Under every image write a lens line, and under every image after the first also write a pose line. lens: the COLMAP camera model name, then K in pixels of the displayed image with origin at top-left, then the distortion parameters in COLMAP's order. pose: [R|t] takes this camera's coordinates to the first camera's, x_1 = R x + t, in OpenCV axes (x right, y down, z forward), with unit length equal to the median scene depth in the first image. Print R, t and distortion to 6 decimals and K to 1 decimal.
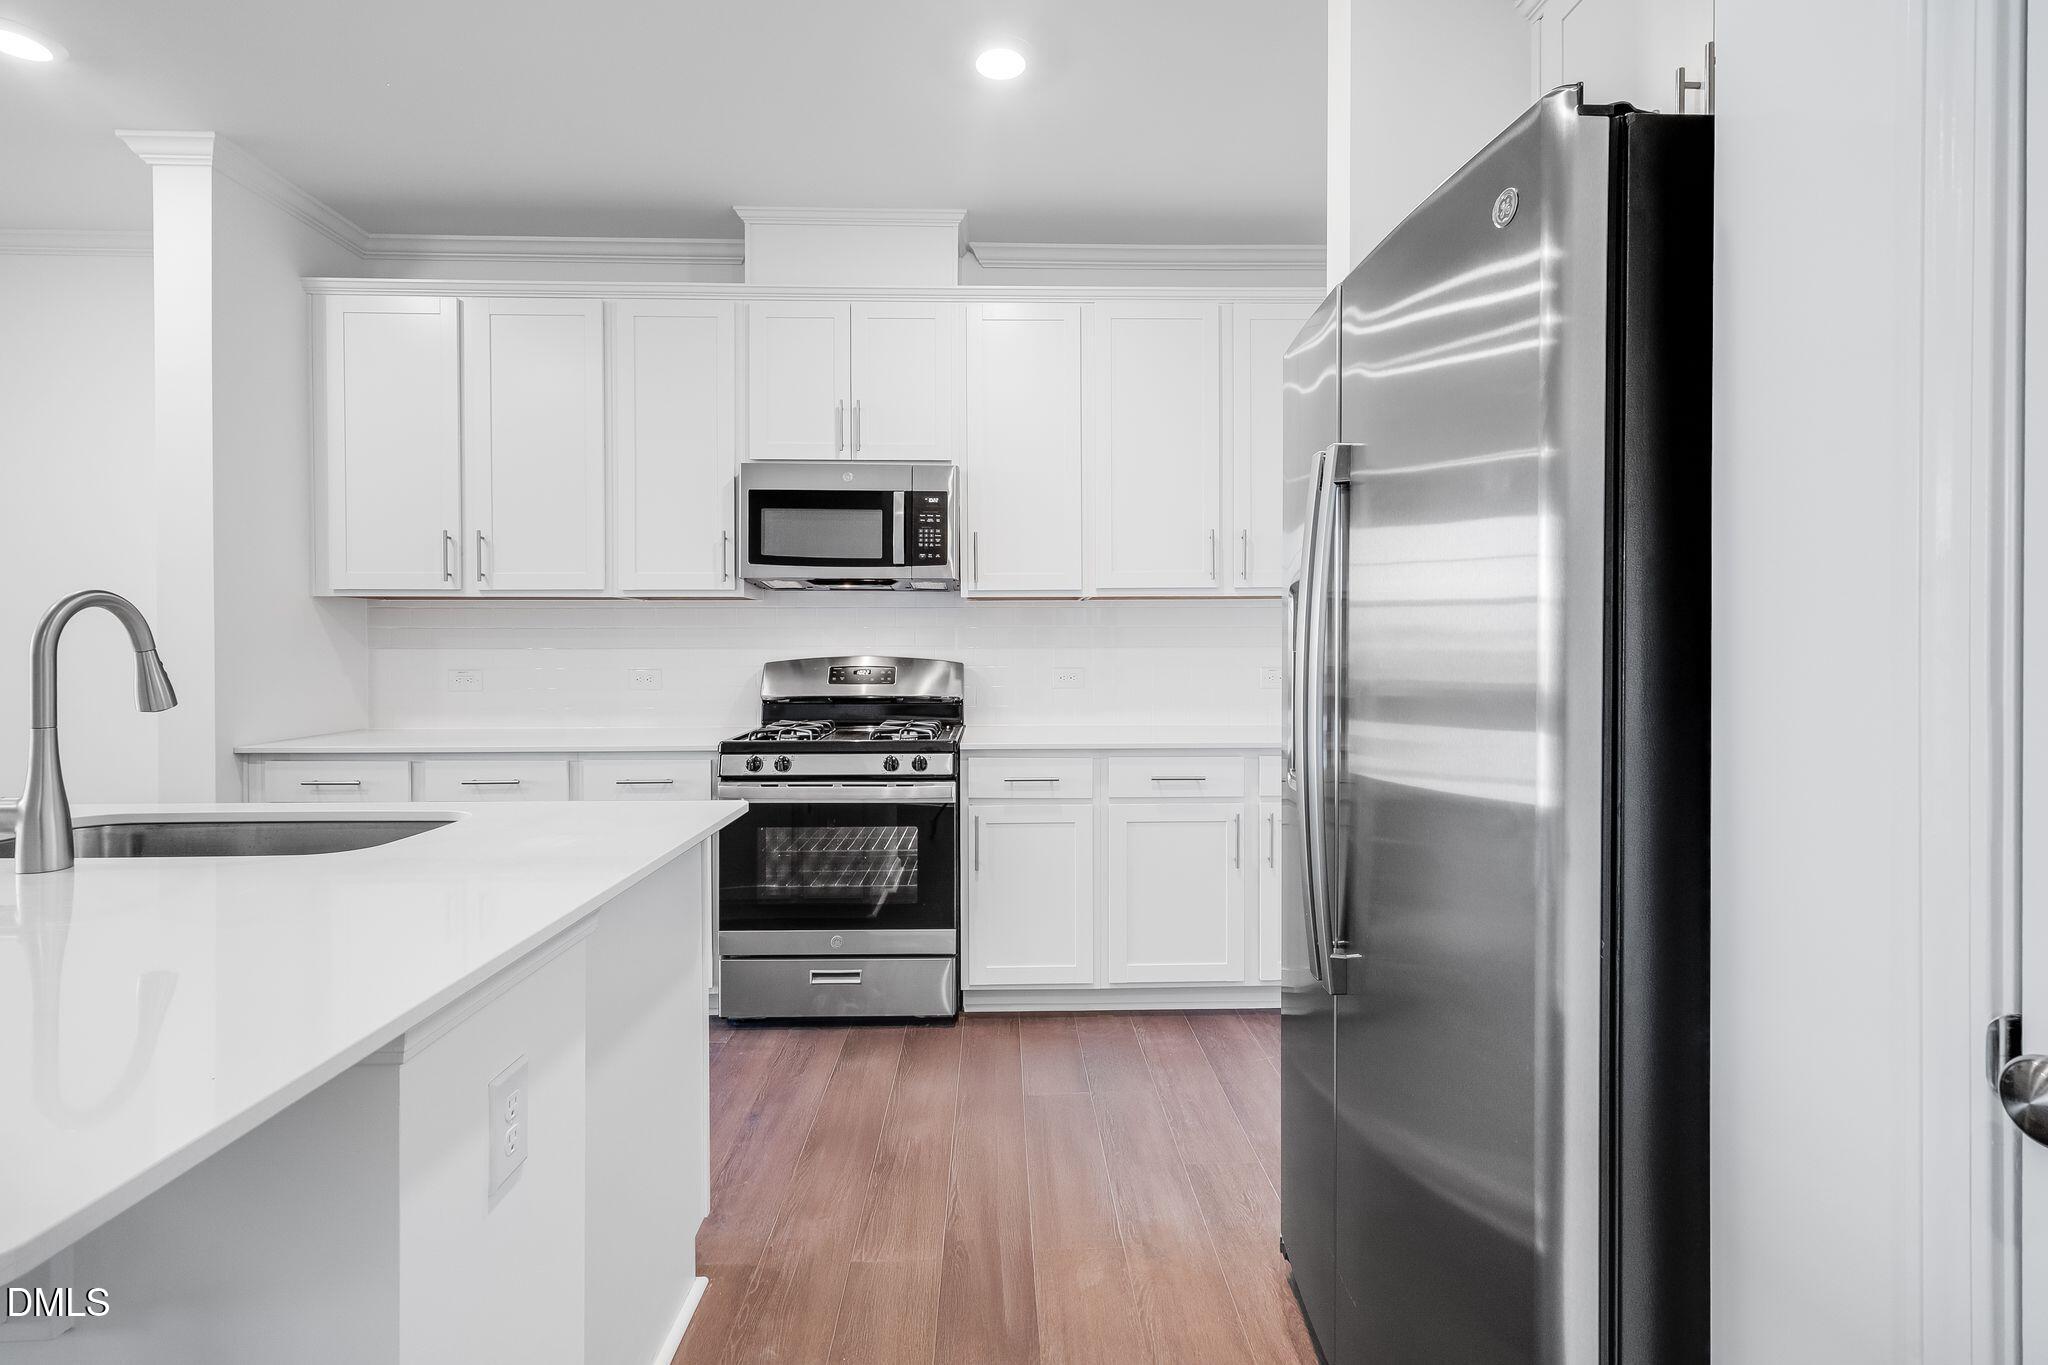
lens RADIAL K [[943.1, 0, 1032.8], [0, 943.1, 653.5], [0, 0, 1]] dist [0.000777, 0.000188]
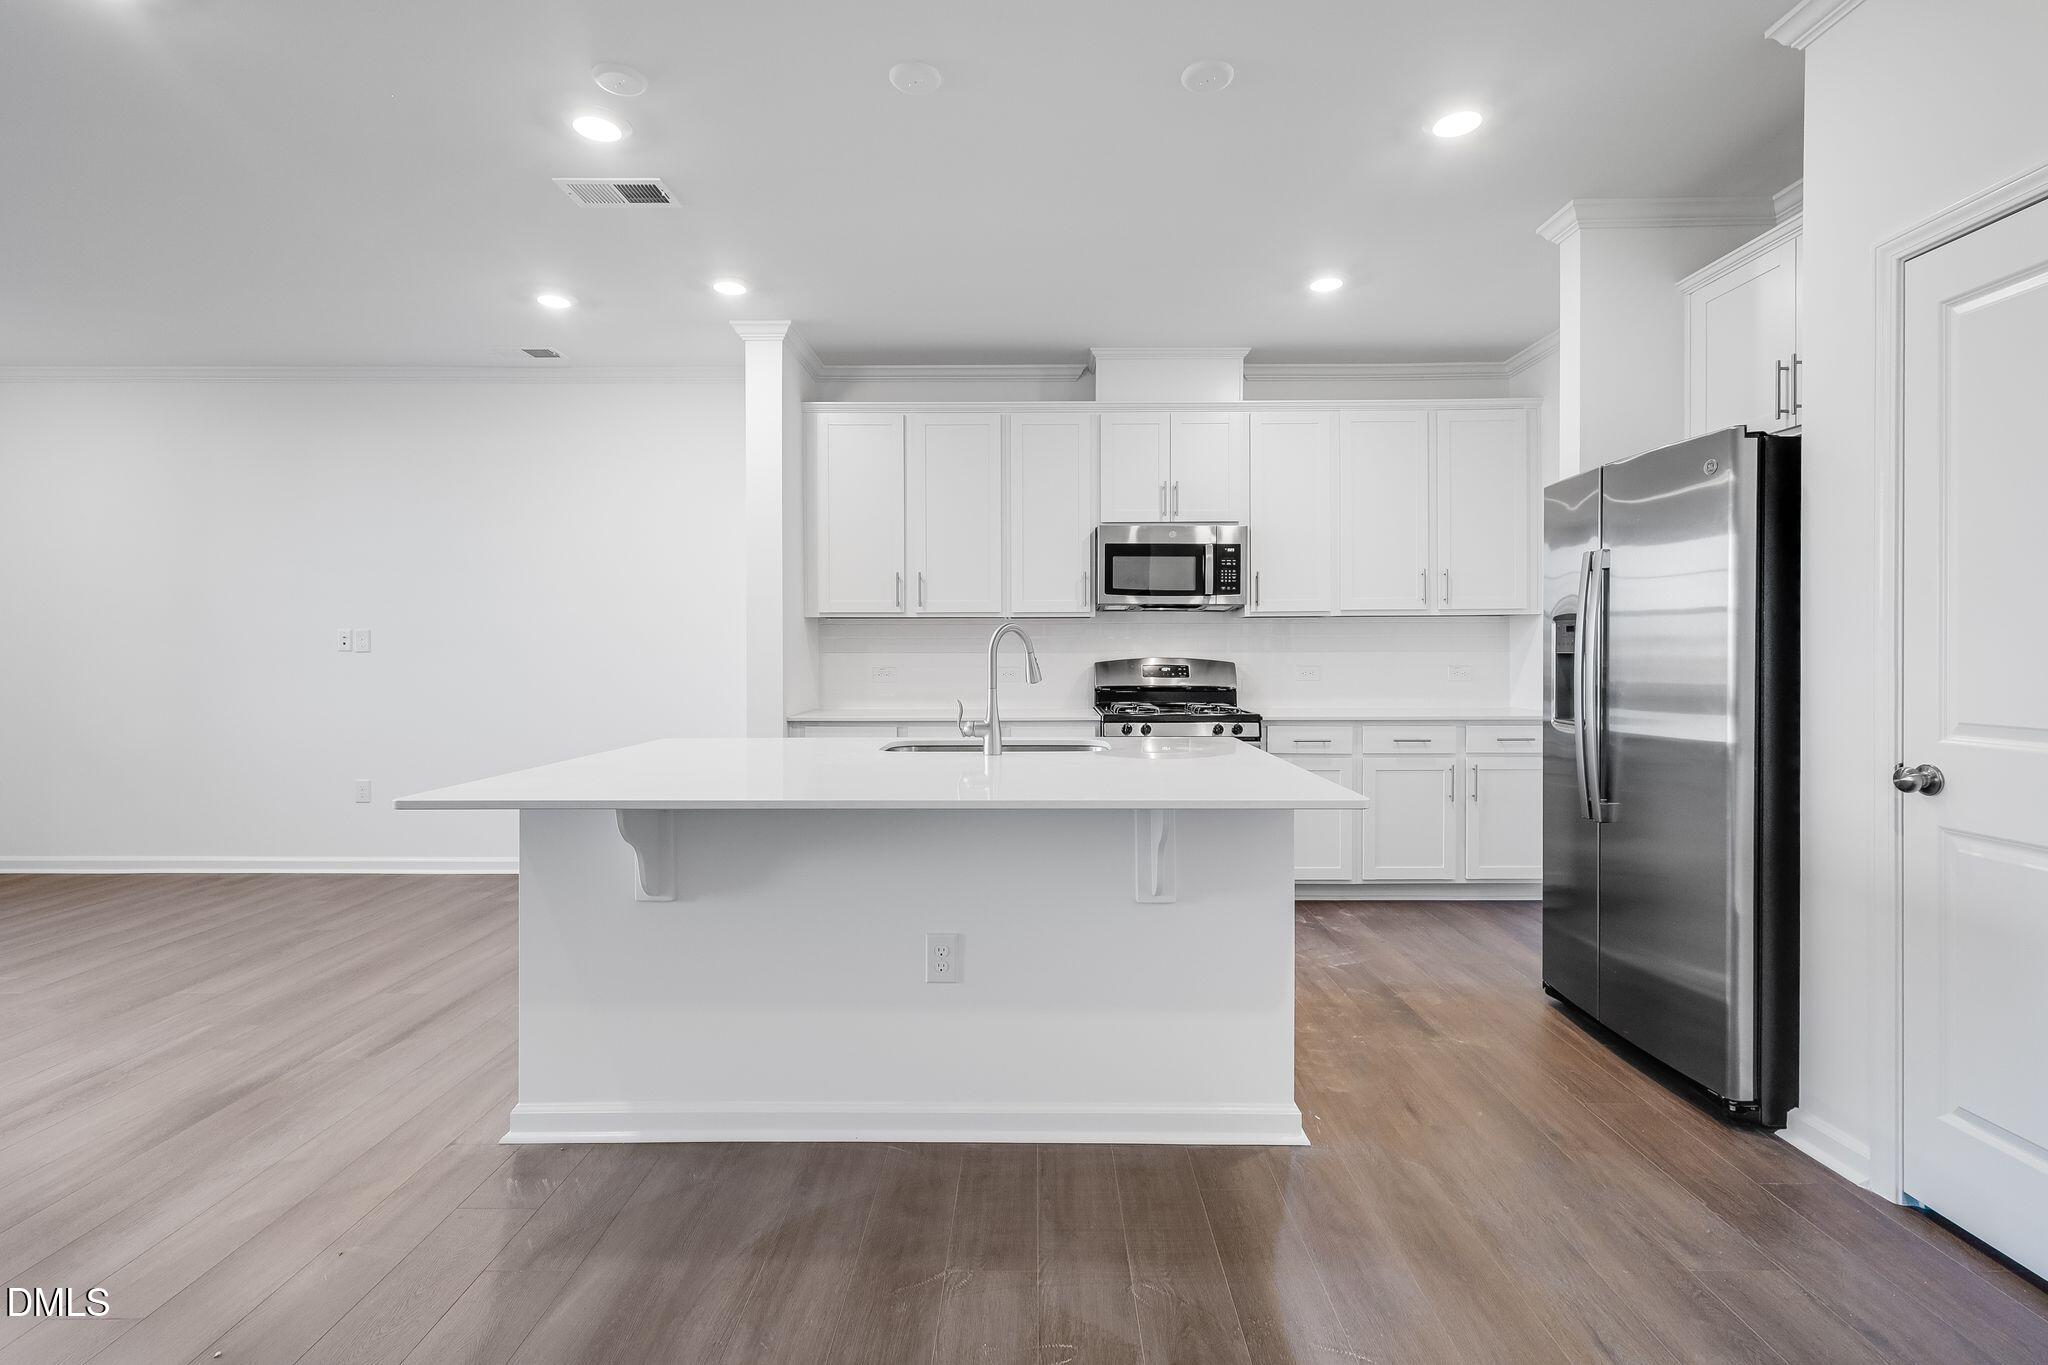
lens RADIAL K [[947.3, 0, 1027.0], [0, 947.3, 658.4], [0, 0, 1]] dist [0.002311, 0.000163]
pose [[0.999095, -0.000337, -0.042531, -0.355744], [0.000190, 0.999994, -0.003440, 0.009111], [0.042532, 0.003429, 0.999089, -0.466264]]
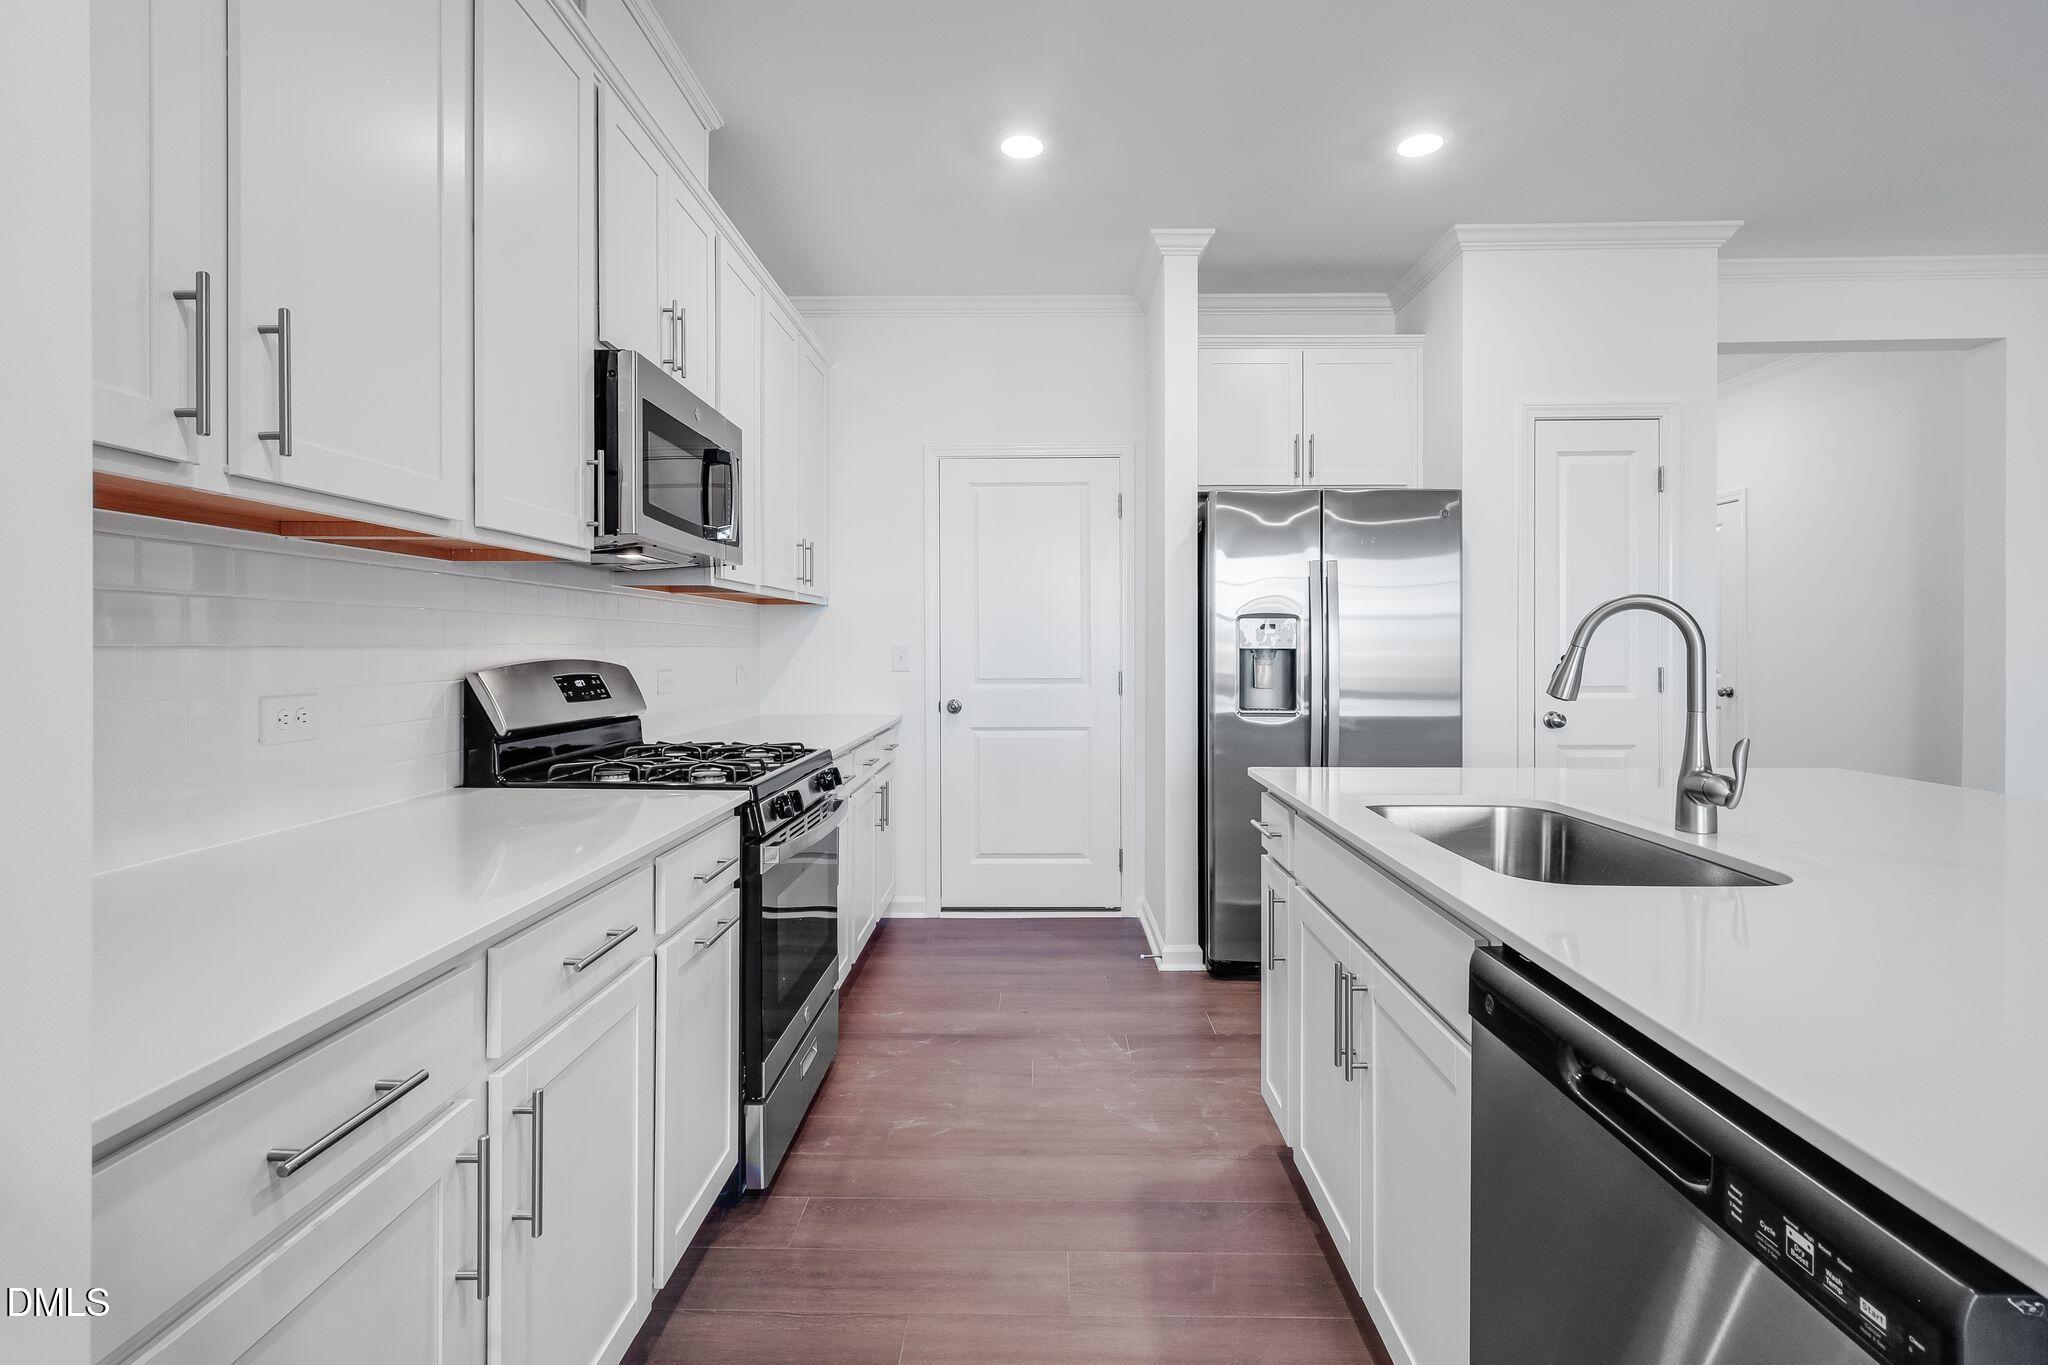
lens RADIAL K [[960.0, 0, 1022.6], [0, 960.0, 652.7], [0, 0, 1]] dist [0.000558, 0.000295]
pose [[0.053124, -0.004227, 0.998579, -0.922294], [0.010975, 0.999933, 0.003648, -0.001832], [-0.998528, 0.010766, 0.053166, 0.705045]]
